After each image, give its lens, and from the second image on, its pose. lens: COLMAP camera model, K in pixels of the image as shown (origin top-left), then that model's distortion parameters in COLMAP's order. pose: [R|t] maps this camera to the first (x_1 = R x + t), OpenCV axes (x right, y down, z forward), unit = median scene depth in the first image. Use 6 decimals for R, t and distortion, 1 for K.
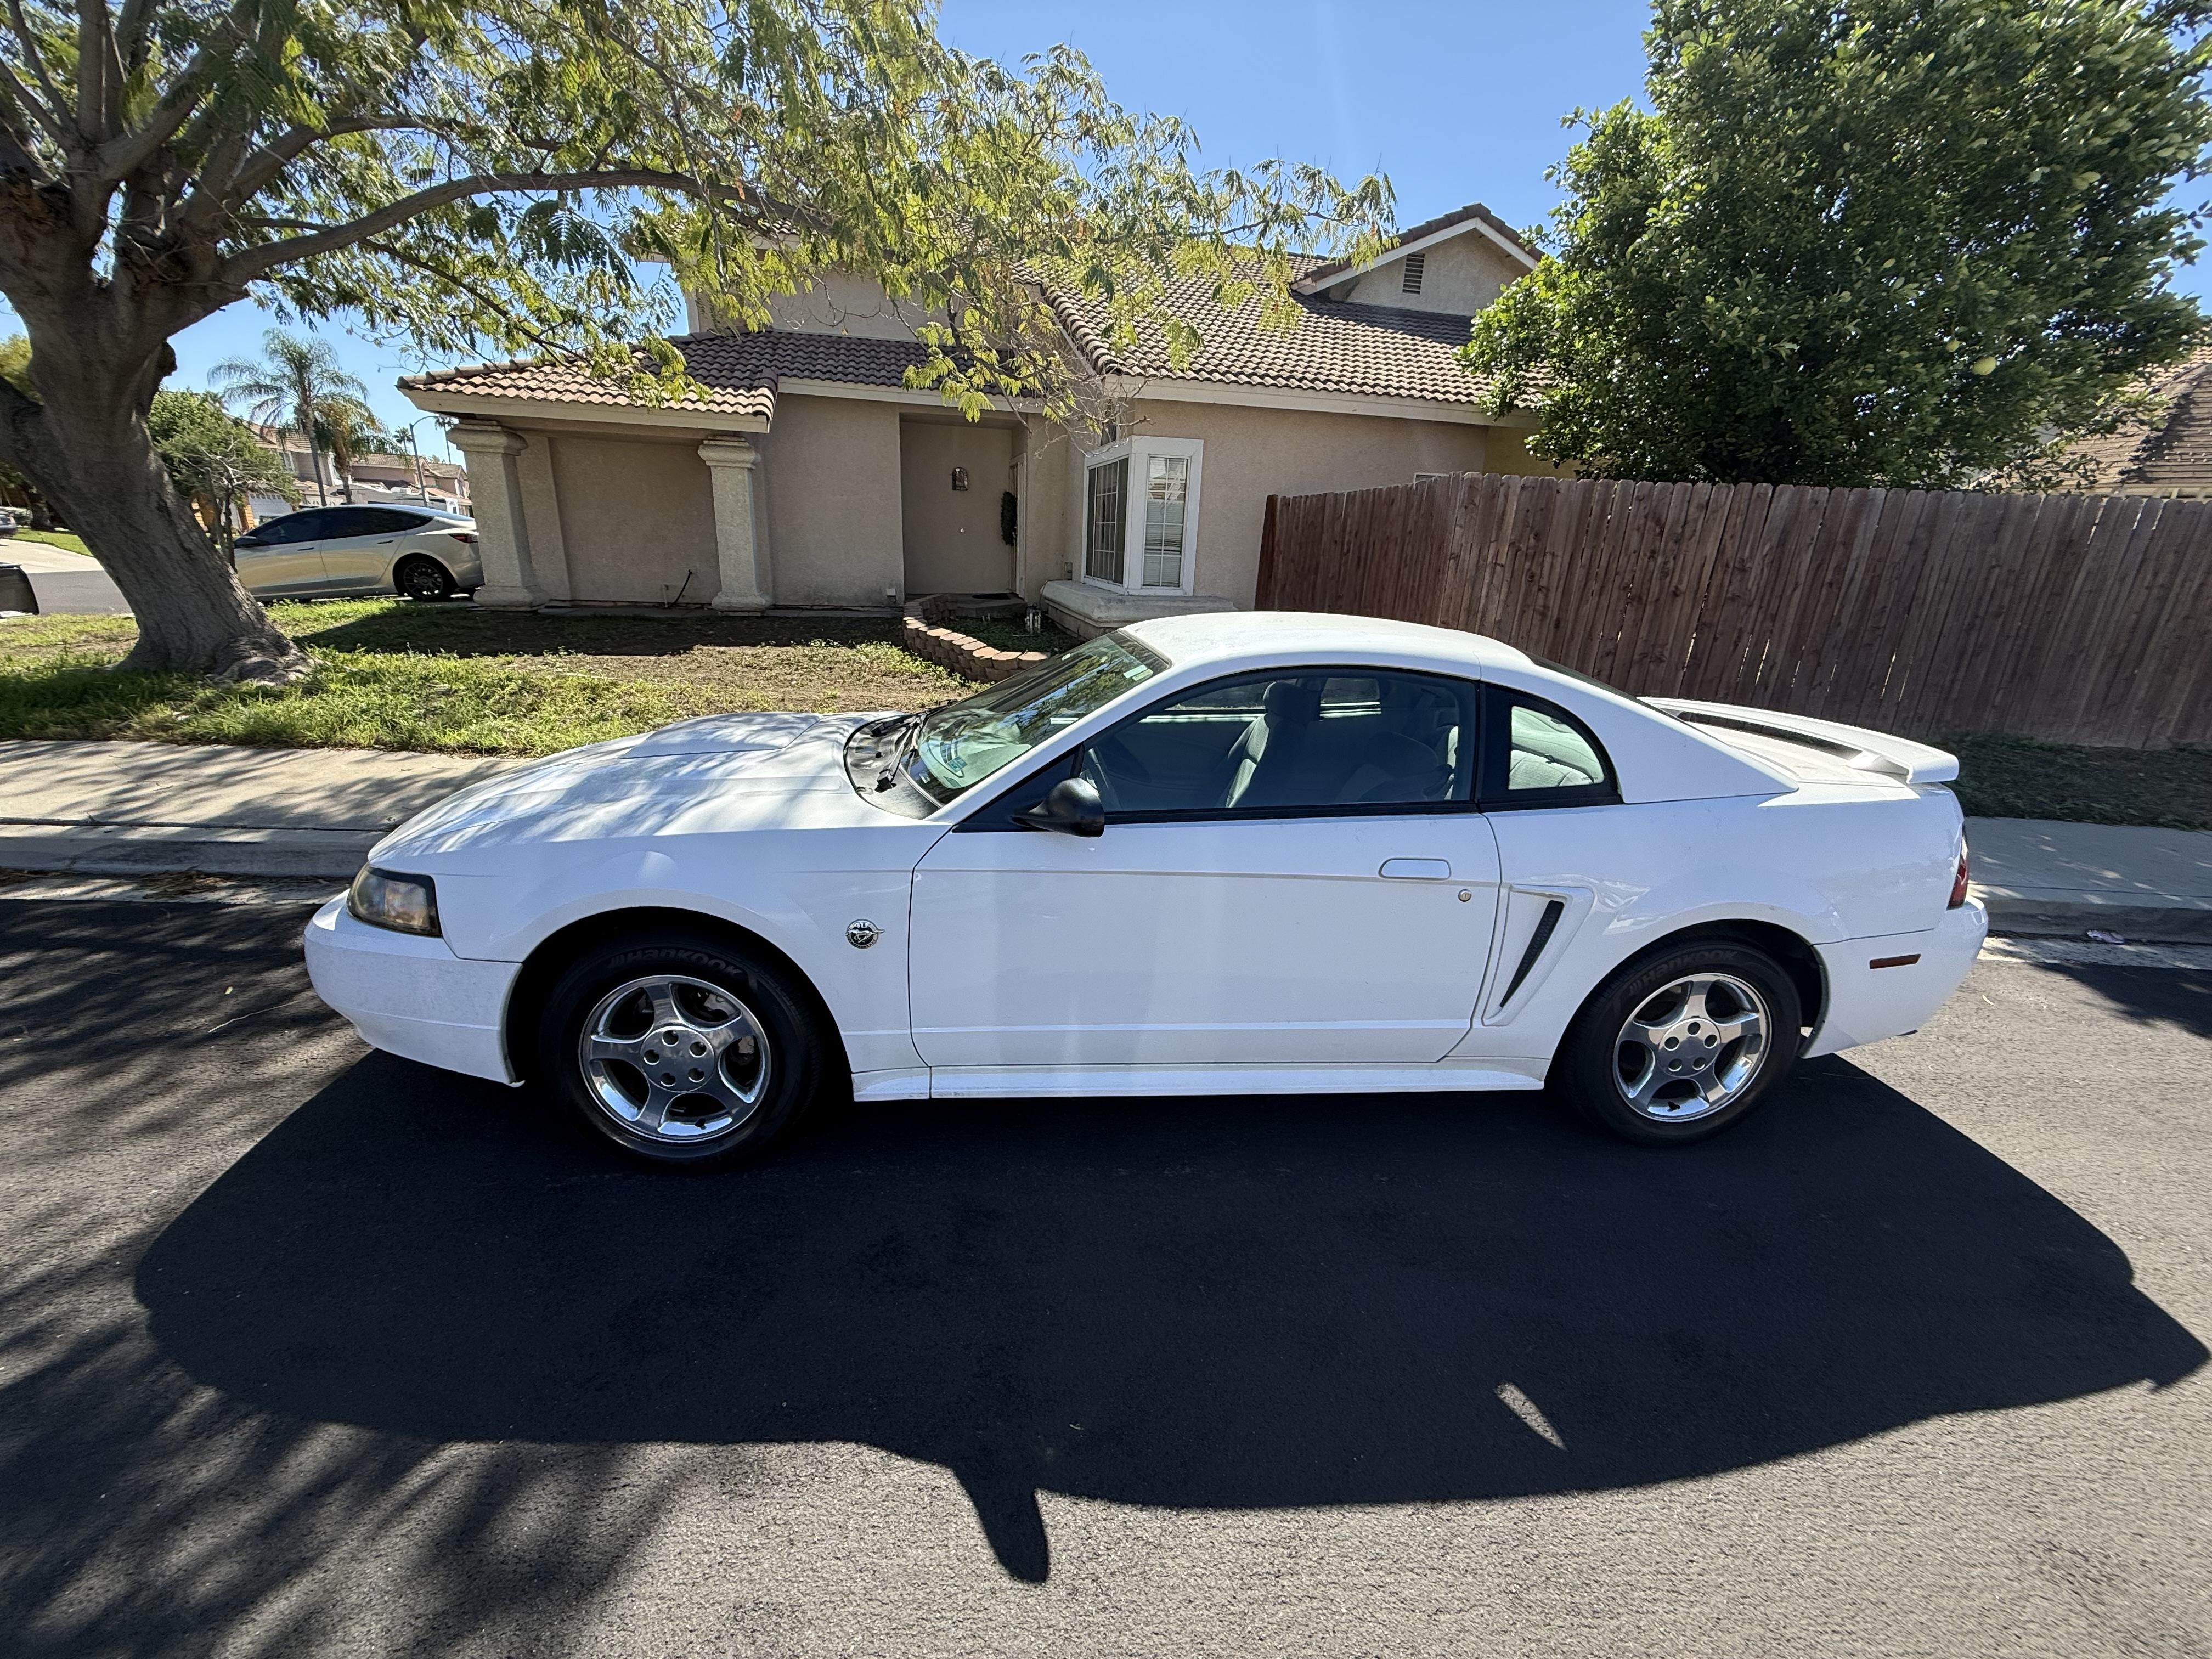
lens RADIAL K [[878.9, 0, 1097.1], [0, 878.9, 821.4], [0, 0, 1]] dist [-0.000146, -0.000055]
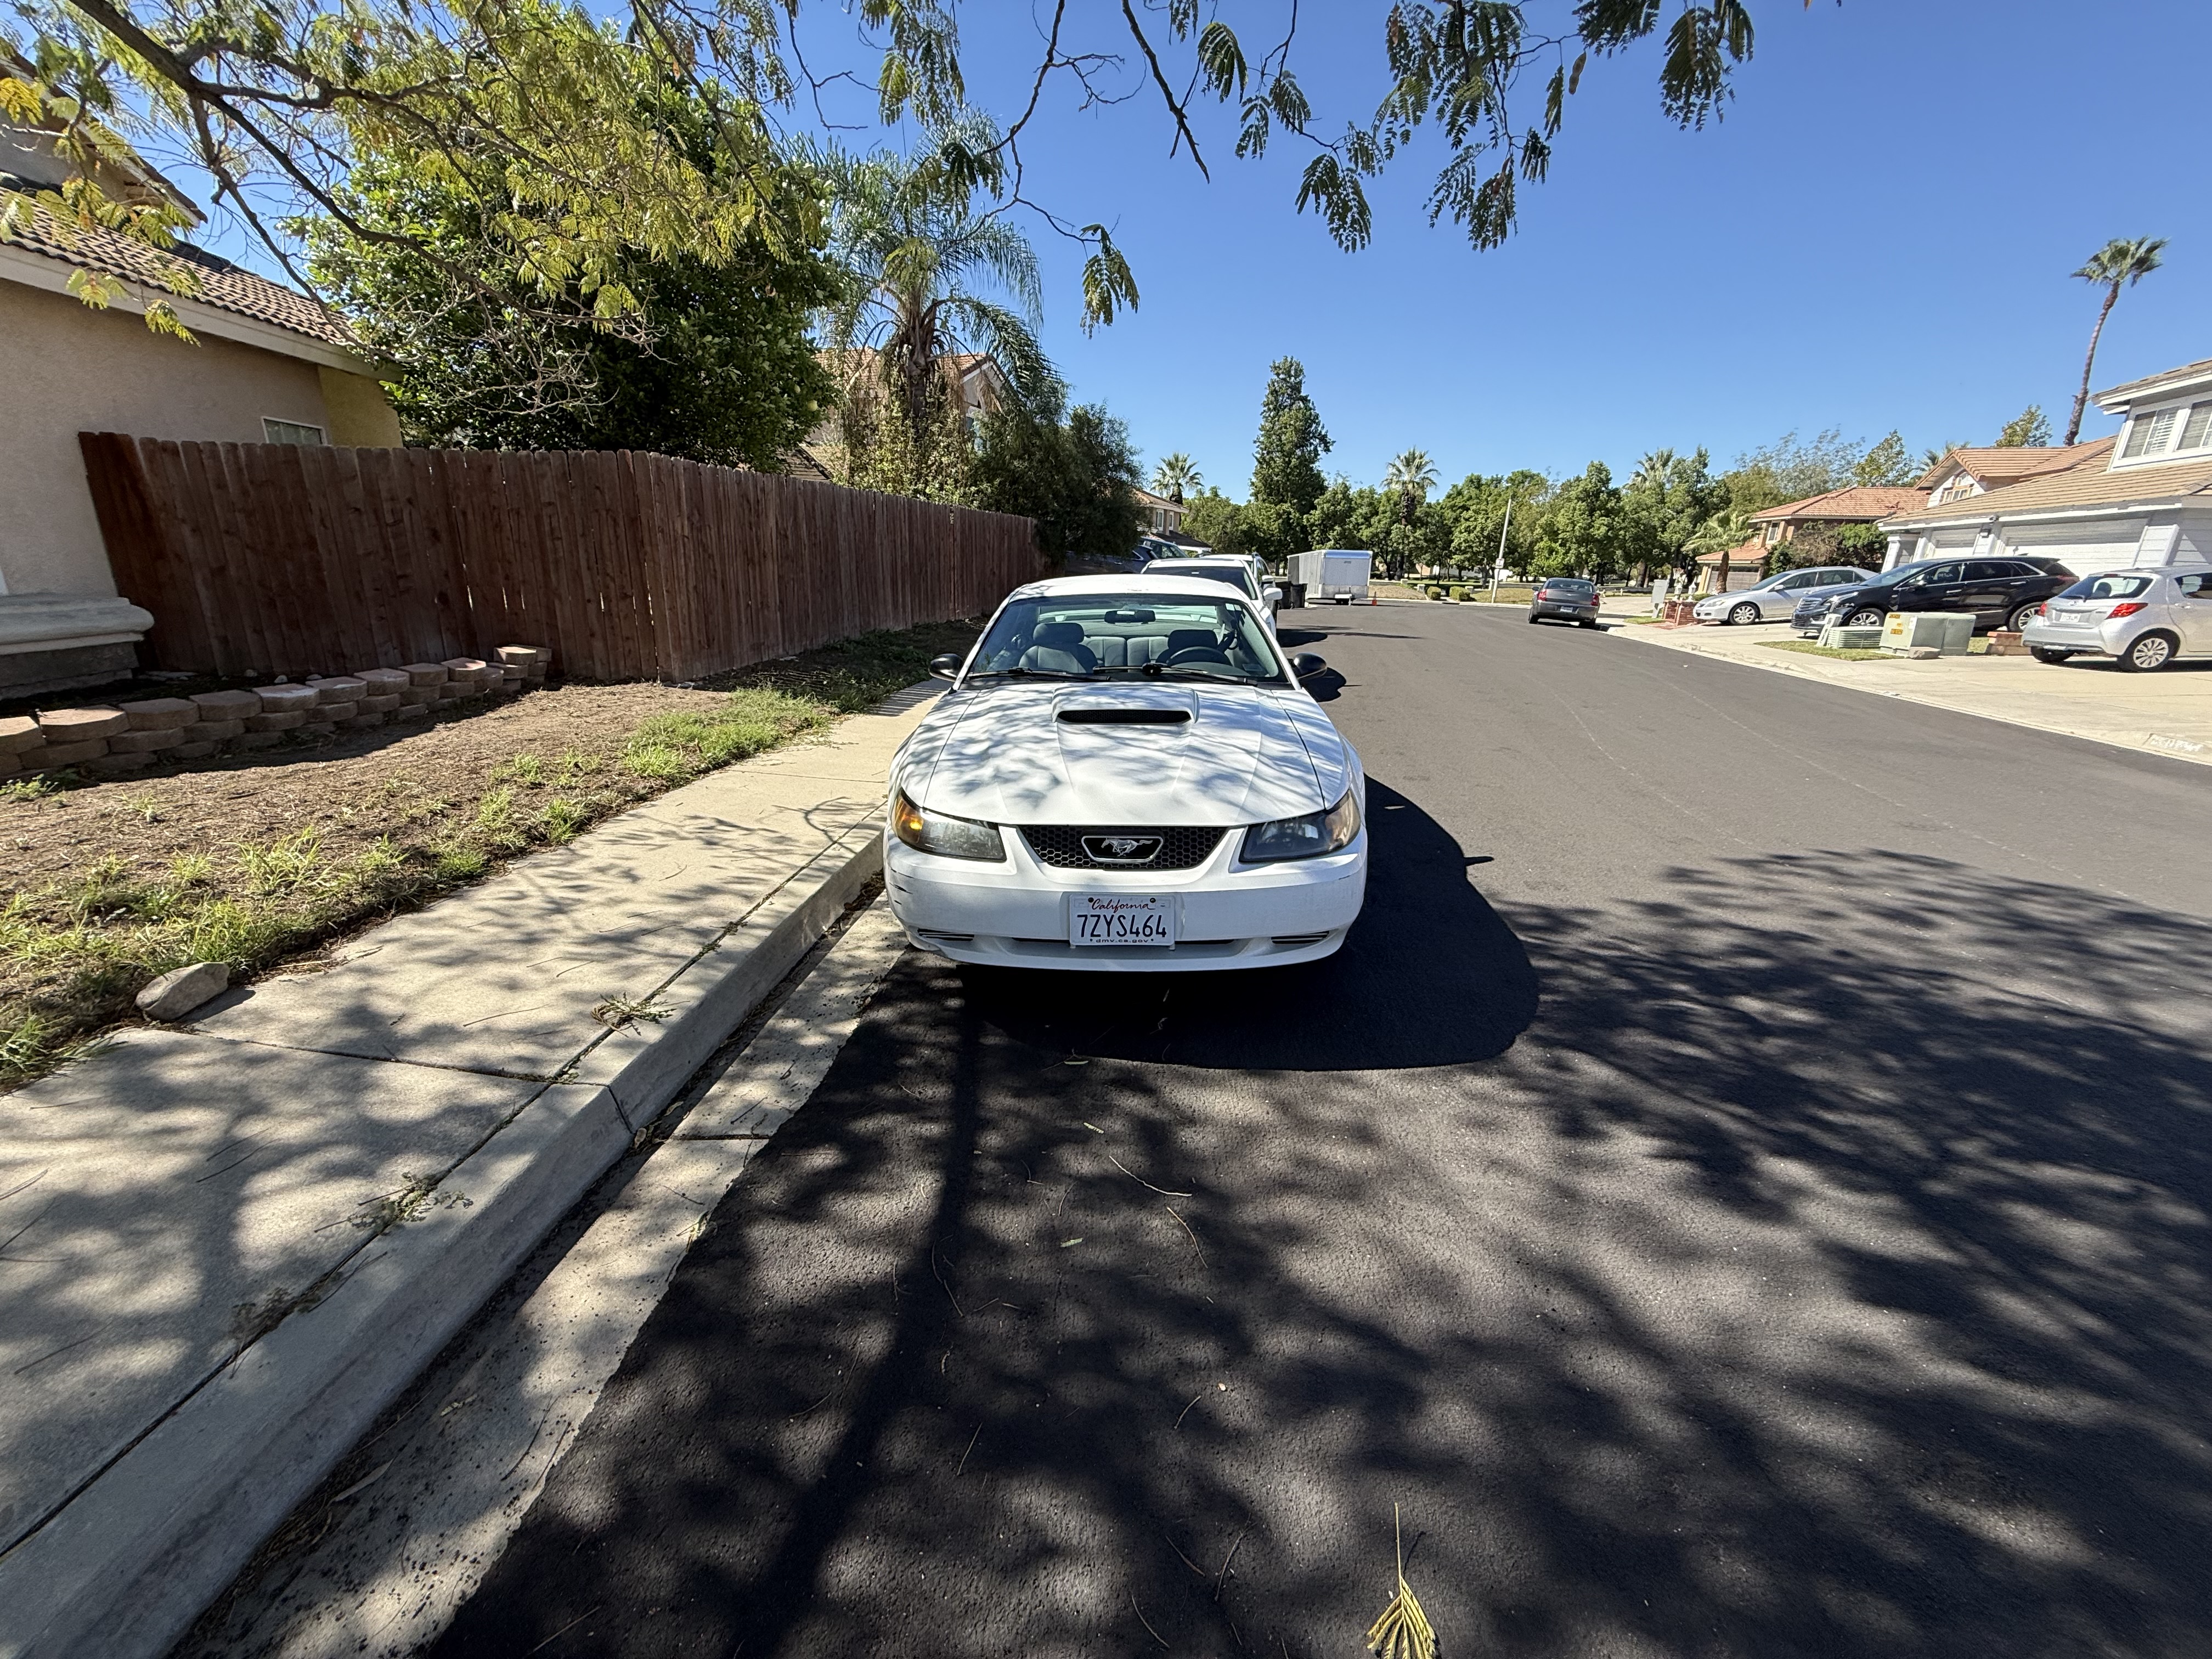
lens RADIAL K [[878.9, 0, 1097.1], [0, 878.9, 821.4], [0, 0, 1]] dist [-0.000146, -0.000055]
pose [[0.122730, -0.323571, 0.938211, -1.915314], [0.287578, 0.916394, 0.278428, -0.355634], [-0.949861, 0.235637, 0.205521, 0.978700]]
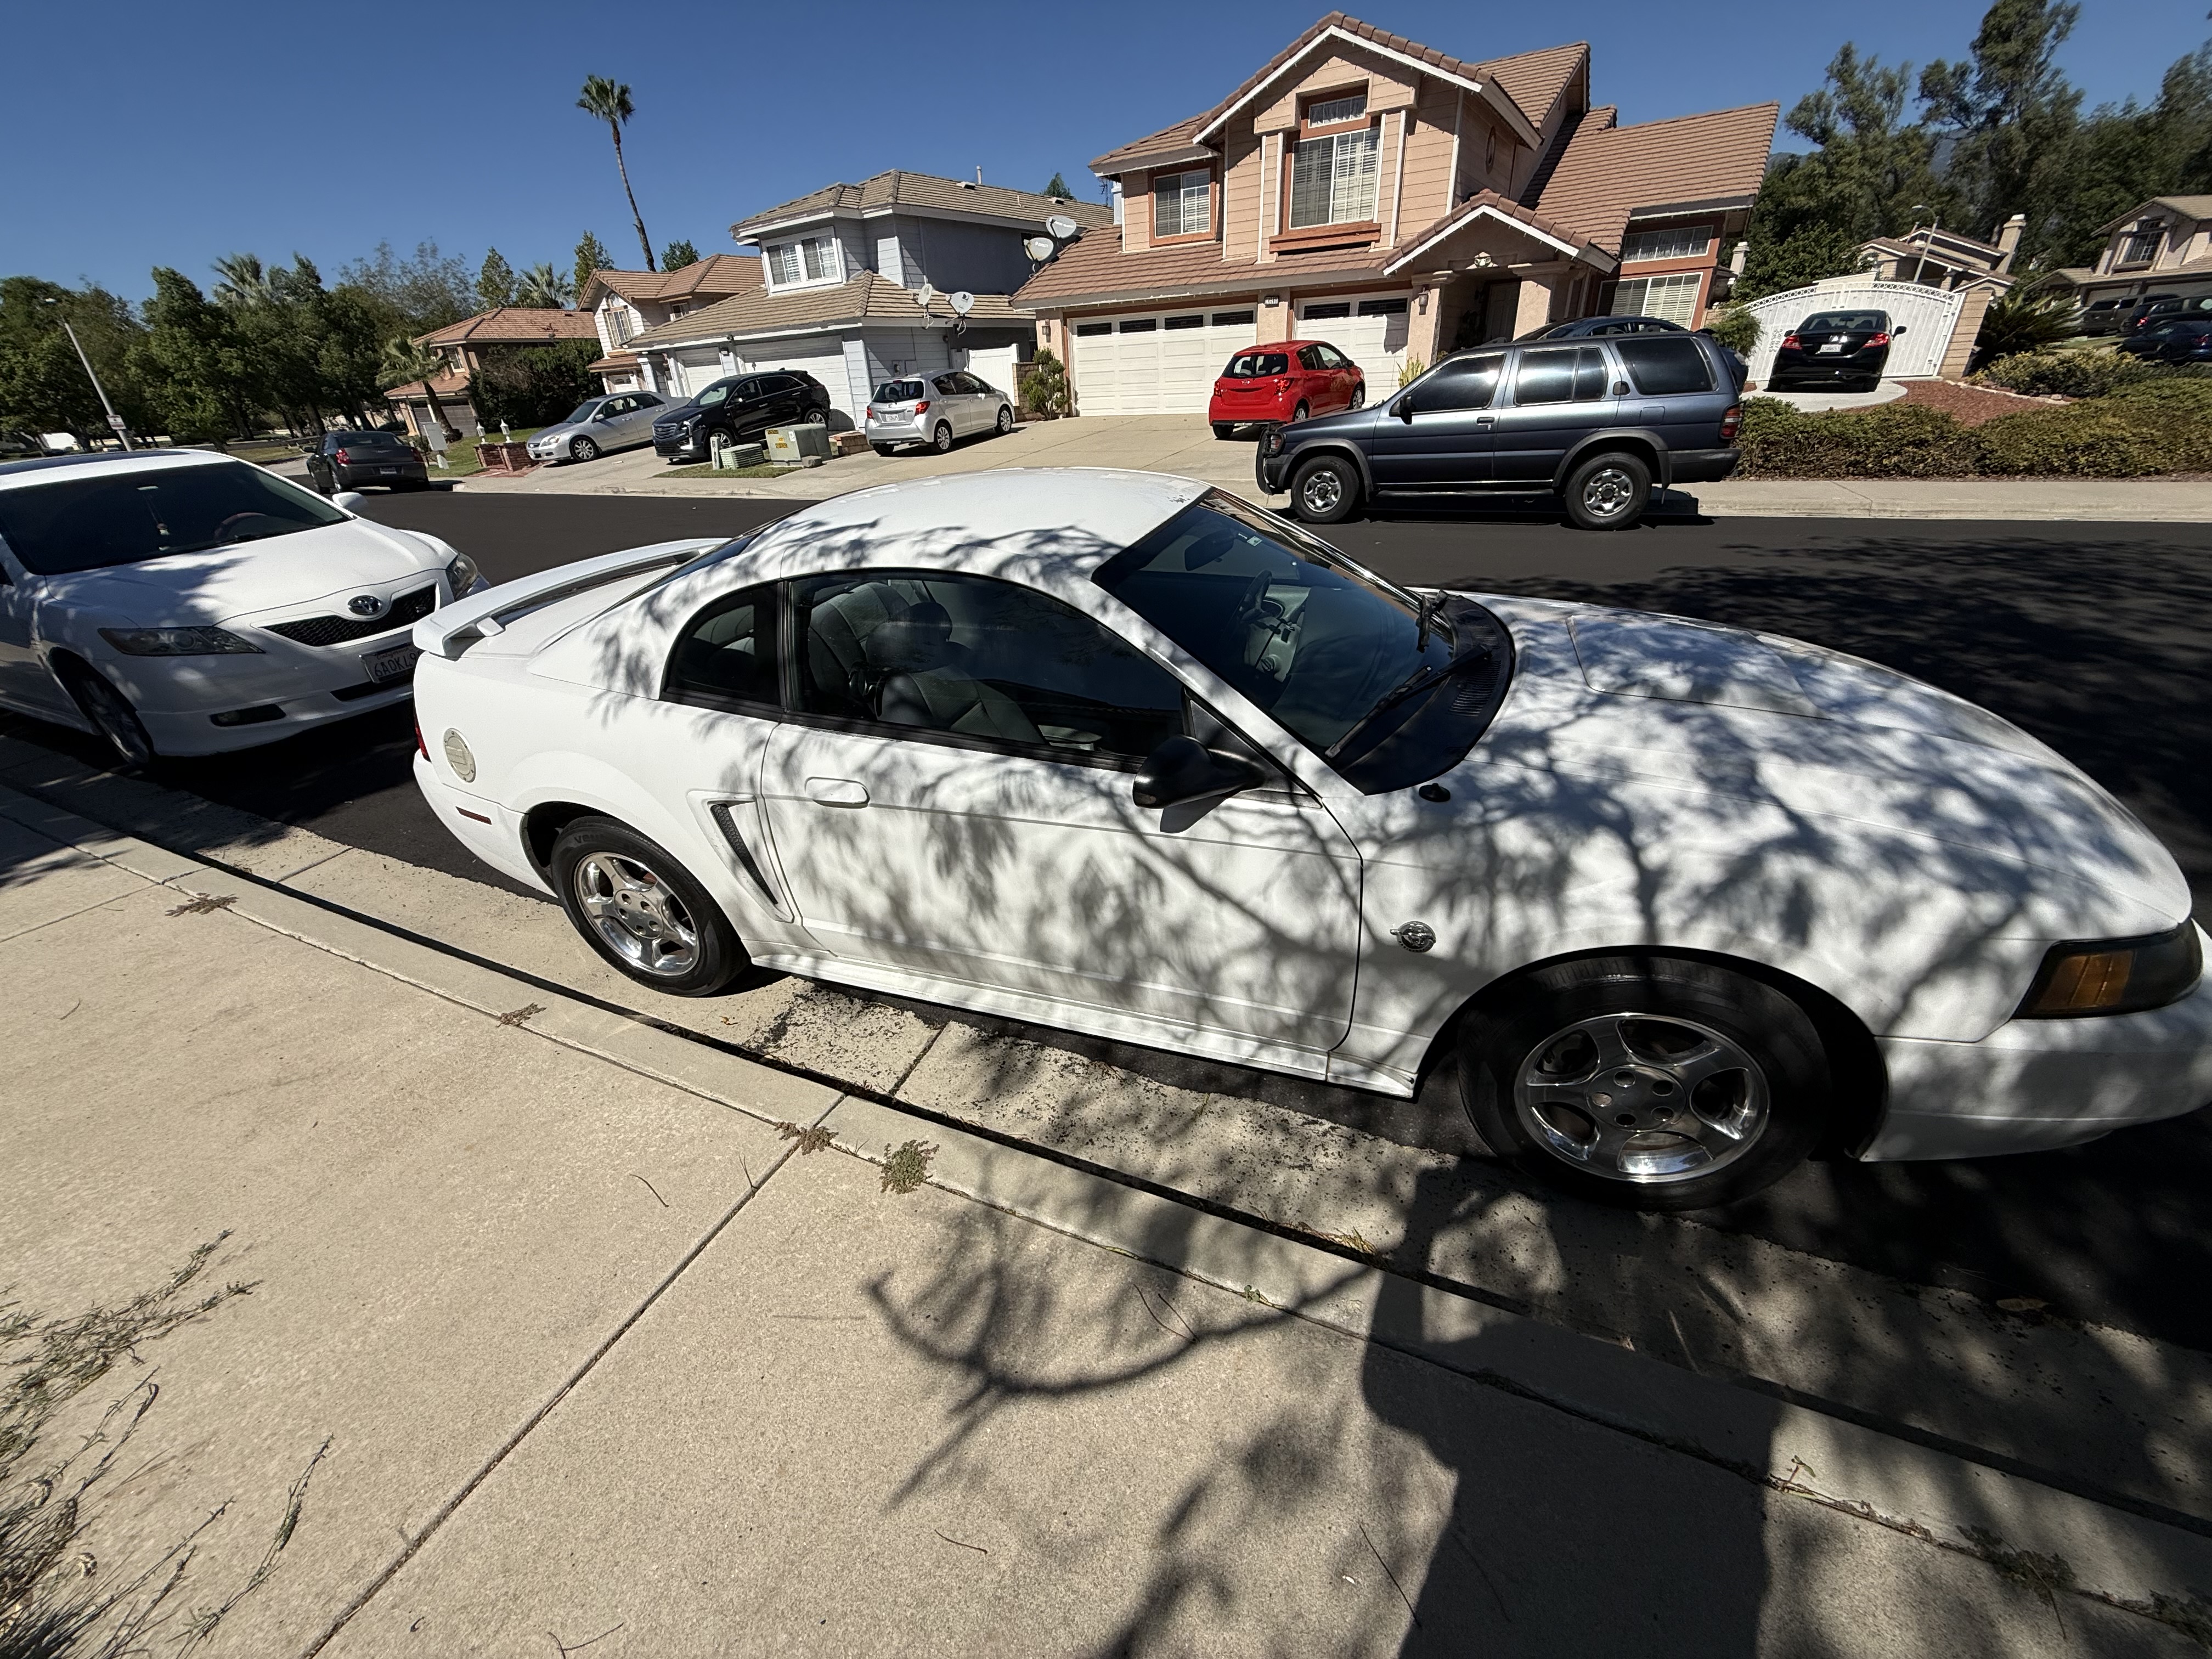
lens RADIAL K [[878.9, 0, 1097.1], [0, 878.9, 821.4], [0, 0, 1]] dist [-0.000146, -0.000055]
pose [[-0.910469, -0.185559, 0.369614, -0.566984], [0.140912, 0.701044, 0.699058, -0.672655], [-0.388832, 0.688553, -0.612131, 1.924590]]
